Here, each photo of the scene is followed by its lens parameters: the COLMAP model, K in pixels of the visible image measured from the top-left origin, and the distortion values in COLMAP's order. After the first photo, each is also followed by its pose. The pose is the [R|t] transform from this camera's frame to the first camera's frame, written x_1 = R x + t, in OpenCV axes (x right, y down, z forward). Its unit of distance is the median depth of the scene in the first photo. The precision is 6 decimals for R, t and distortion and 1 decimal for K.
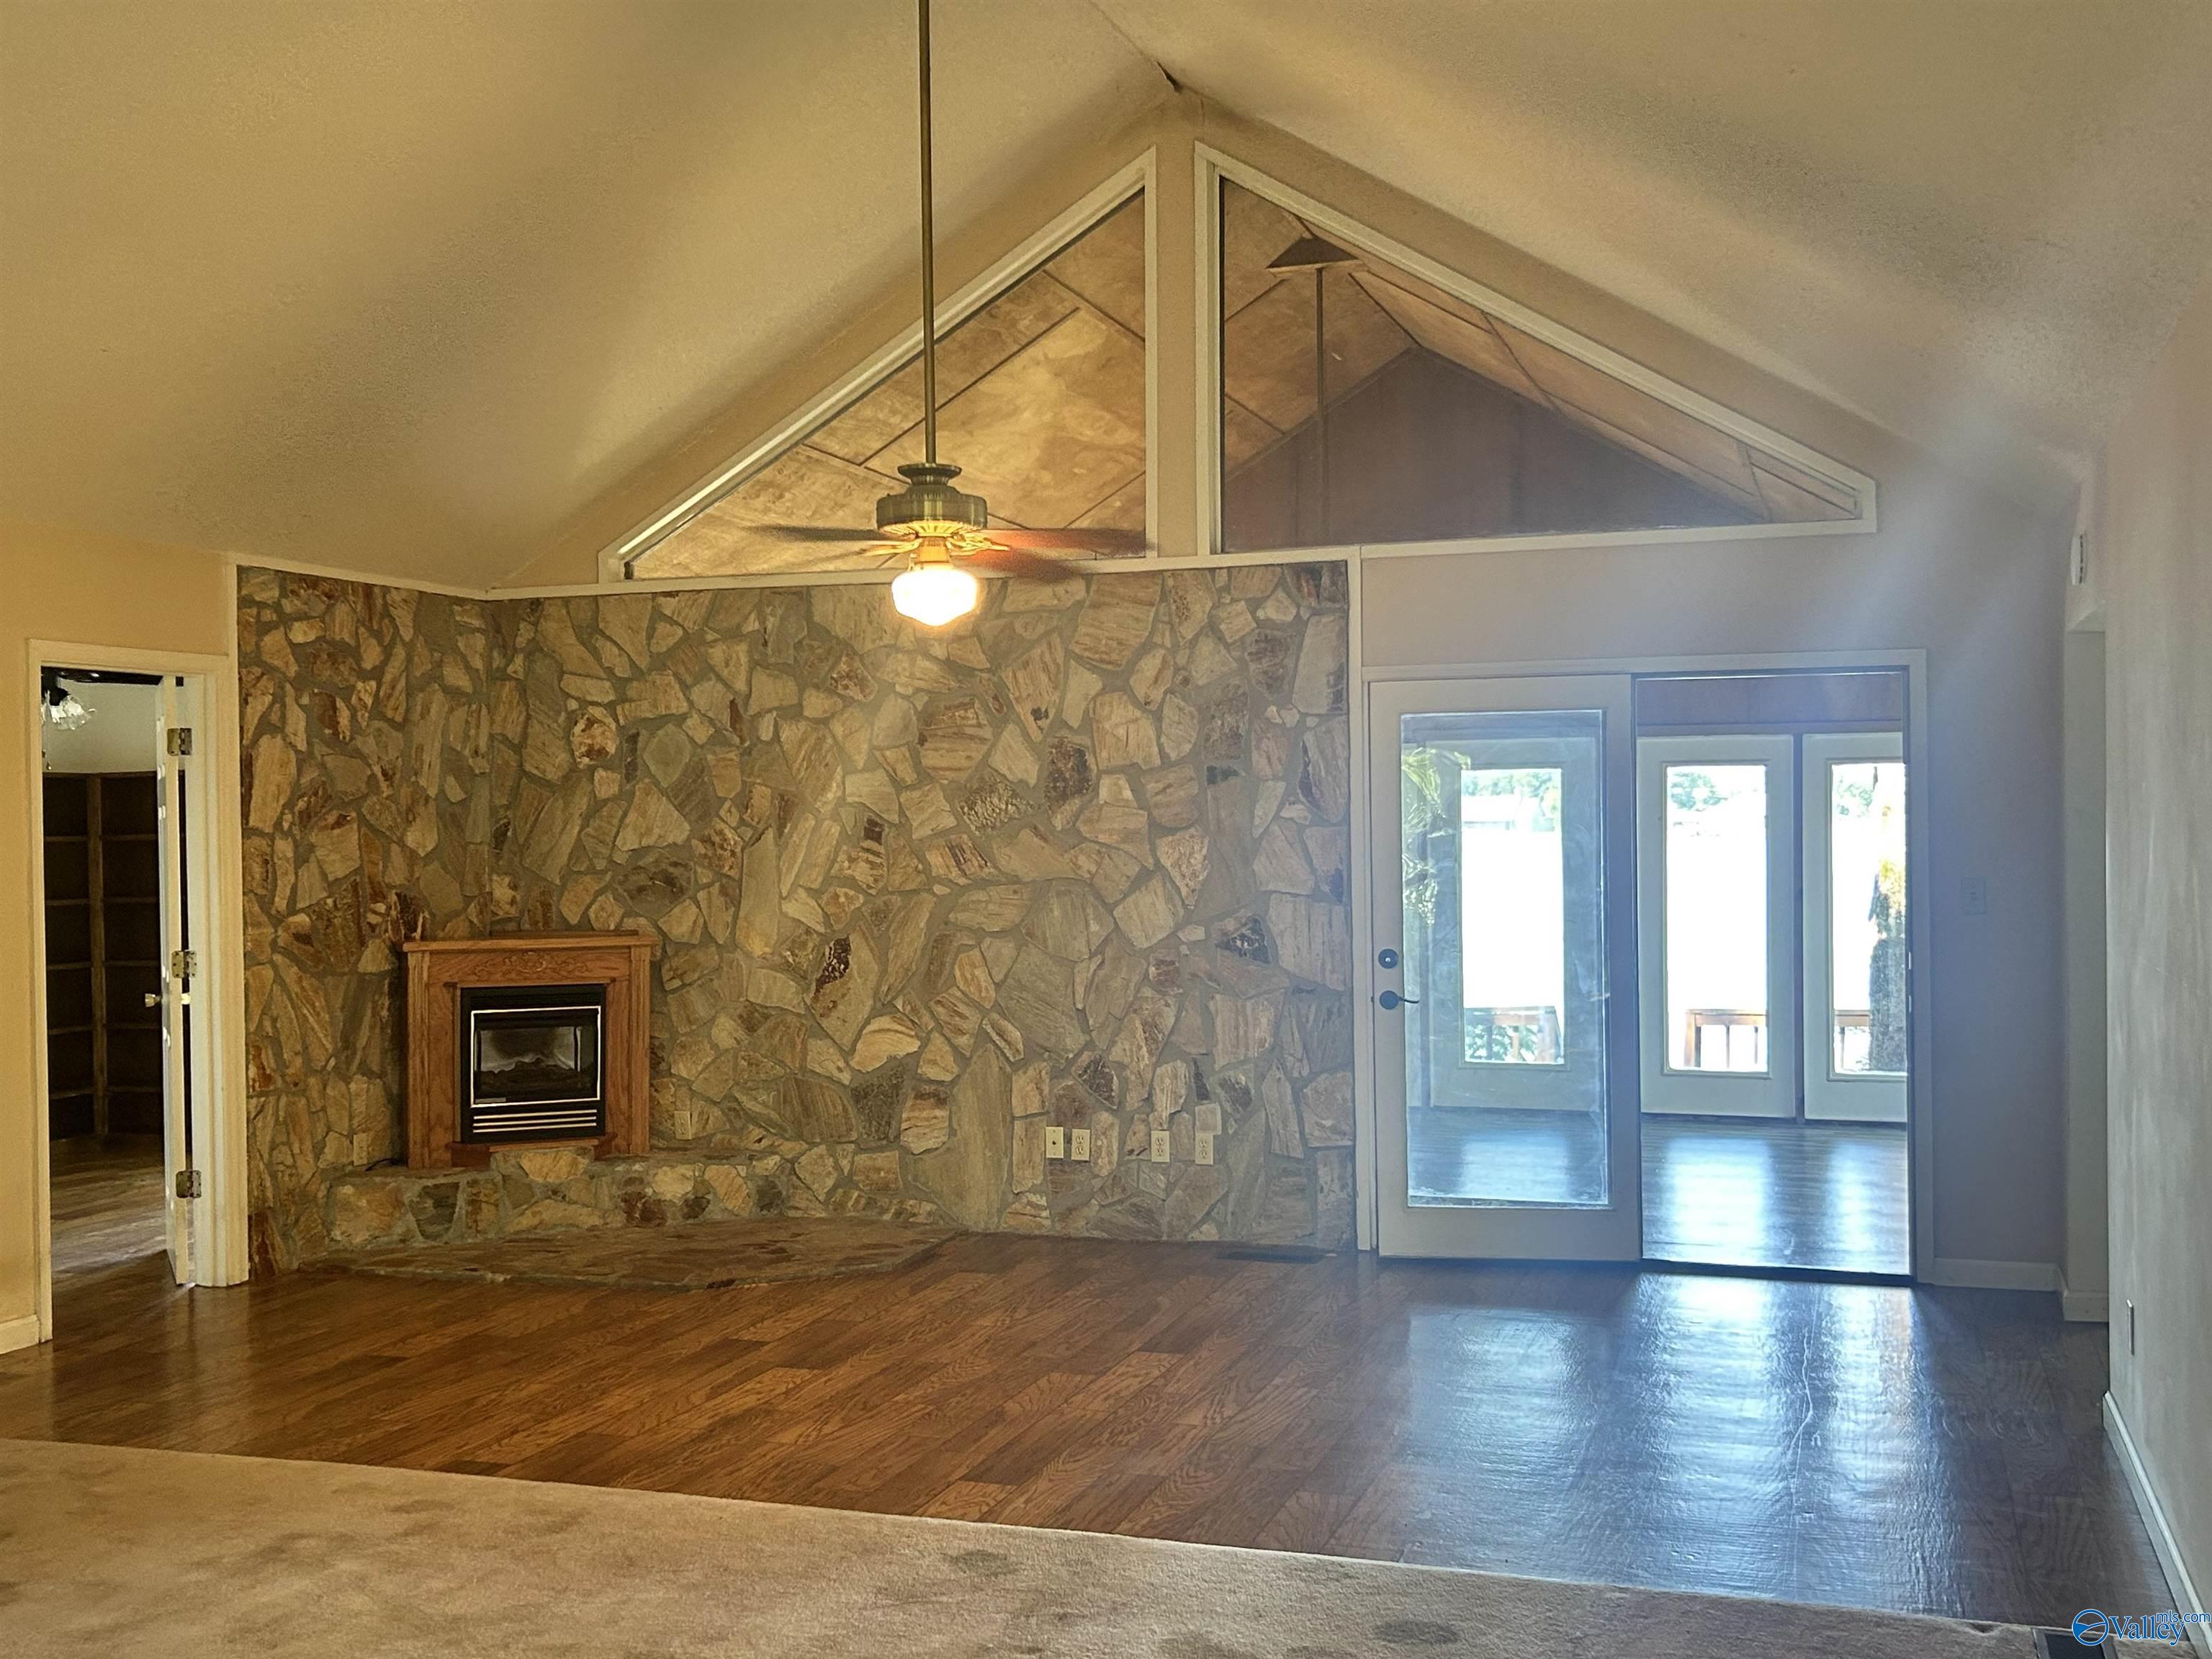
lens RADIAL K [[2309.9, 0, 1106.7], [0, 2309.9, 830.4], [0, 0, 1]] dist [0.040611, 0.000000]
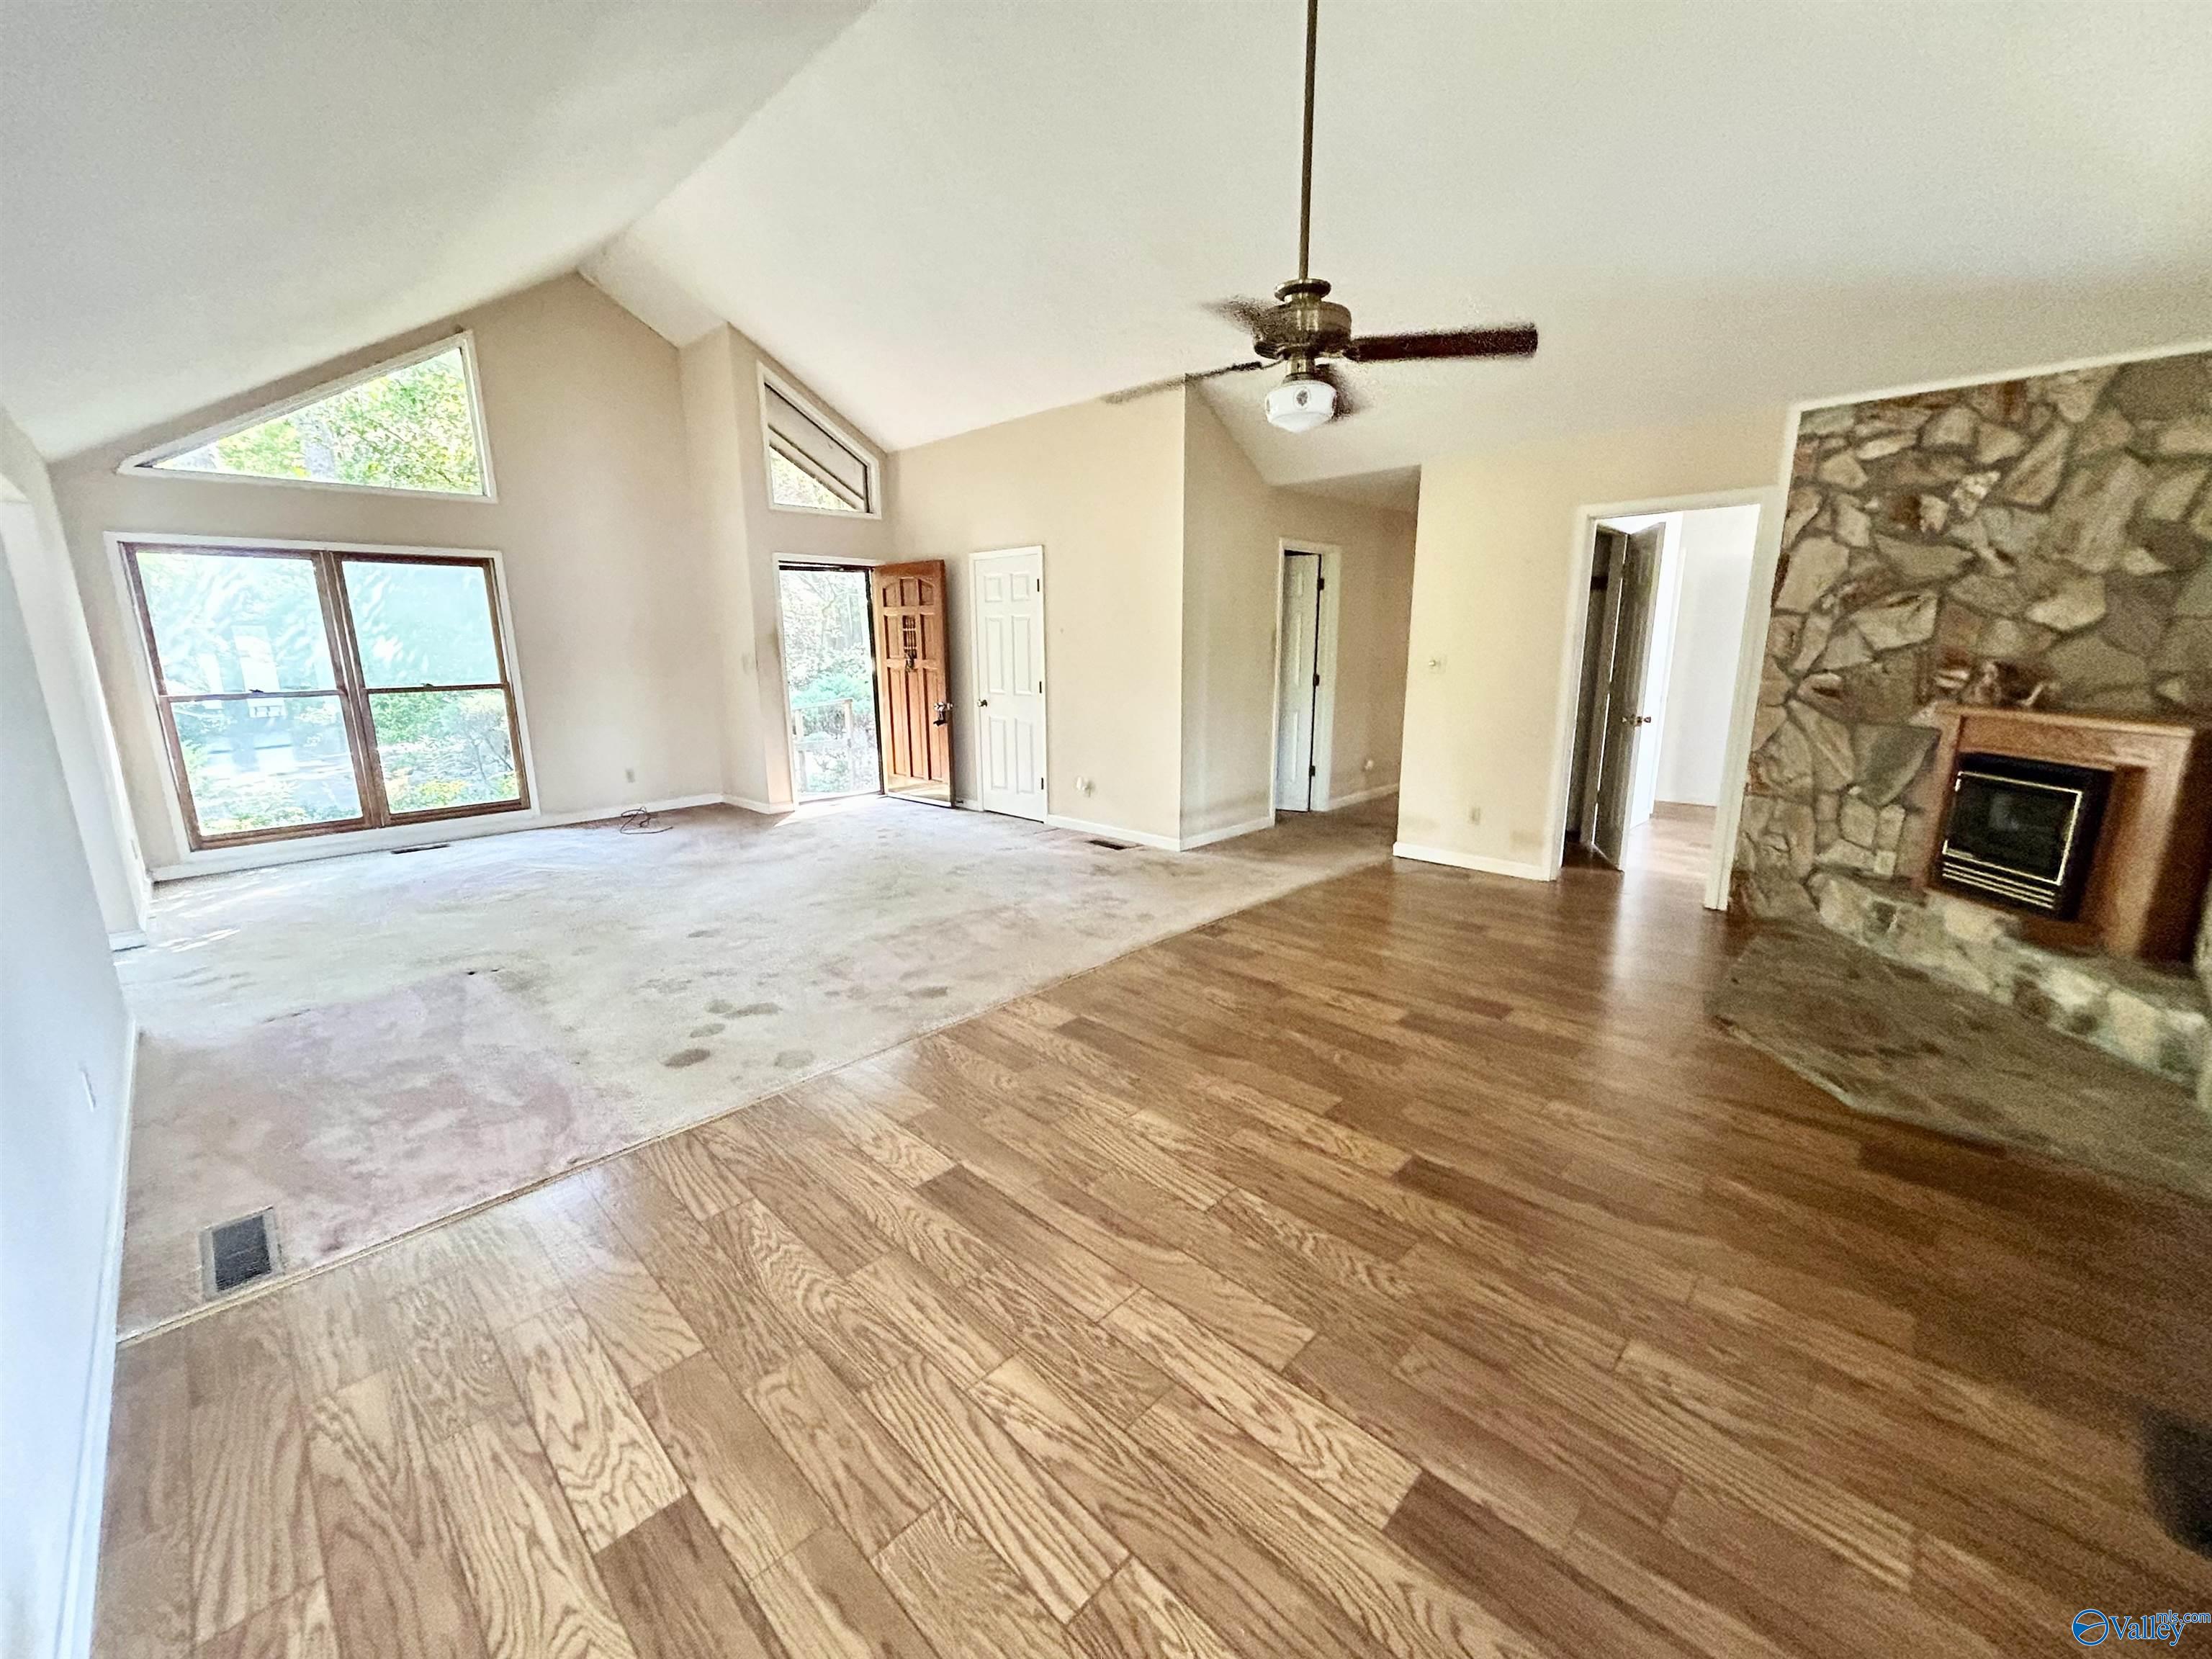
lens RADIAL K [[891.1, 0, 1113.4], [0, 891.1, 829.0], [0, 0, 1]] dist [0.007750, -0.001871]
pose [[-0.434555, 0.204873, -0.877034, 0.306892], [0.011764, 0.974992, 0.221926, 0.003769], [0.900568, 0.086122, -0.426098, 0.853002]]
